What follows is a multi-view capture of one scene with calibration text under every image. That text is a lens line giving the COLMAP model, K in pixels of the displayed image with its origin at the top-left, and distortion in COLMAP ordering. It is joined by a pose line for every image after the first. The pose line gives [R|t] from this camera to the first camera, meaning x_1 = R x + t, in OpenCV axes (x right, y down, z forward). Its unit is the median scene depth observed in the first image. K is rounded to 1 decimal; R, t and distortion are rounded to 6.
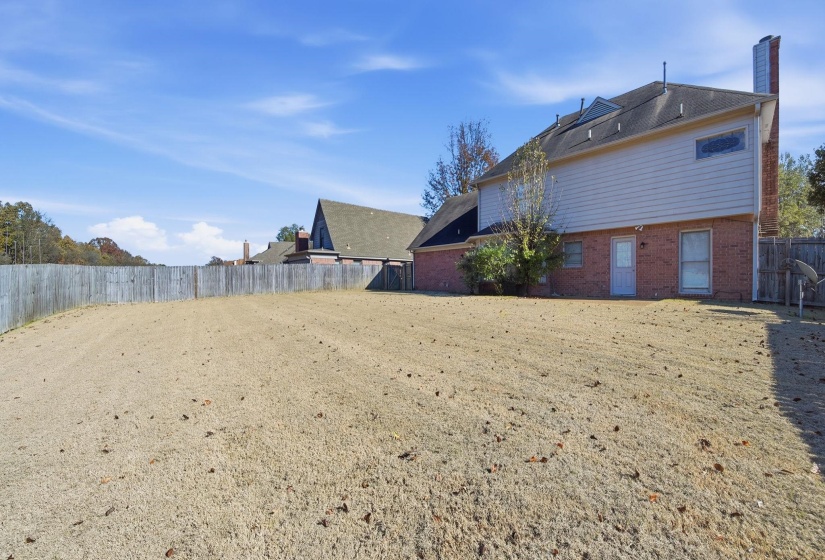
lens RADIAL K [[295.7, 0, 417.7], [0, 295.7, 278.6], [0, 0, 1]] dist [-0.000350, -0.001030]
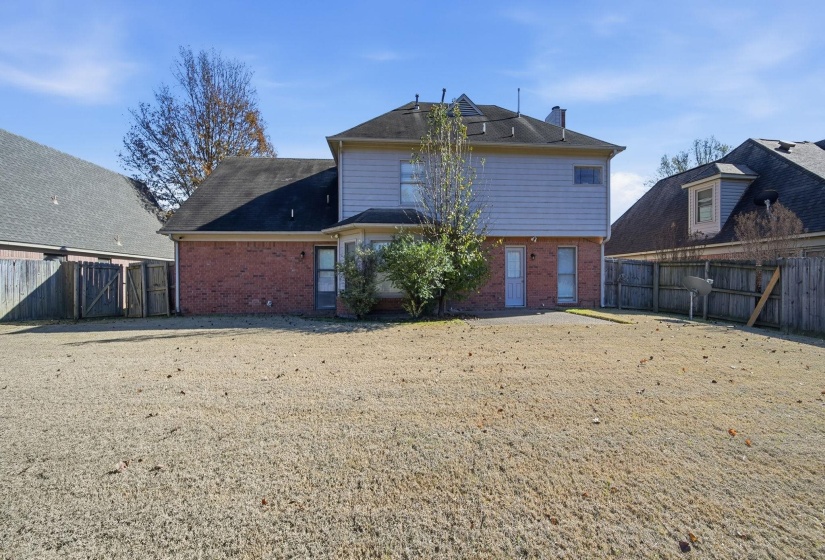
lens RADIAL K [[295.7, 0, 410.8], [0, 295.7, 283.0], [0, 0, 1]] dist [-0.000350, -0.001030]
pose [[0.622972, -0.006390, 0.782218, -0.180569], [0.005013, 0.999979, 0.004177, -0.018223], [-0.782228, 0.001320, 0.622990, 0.436208]]
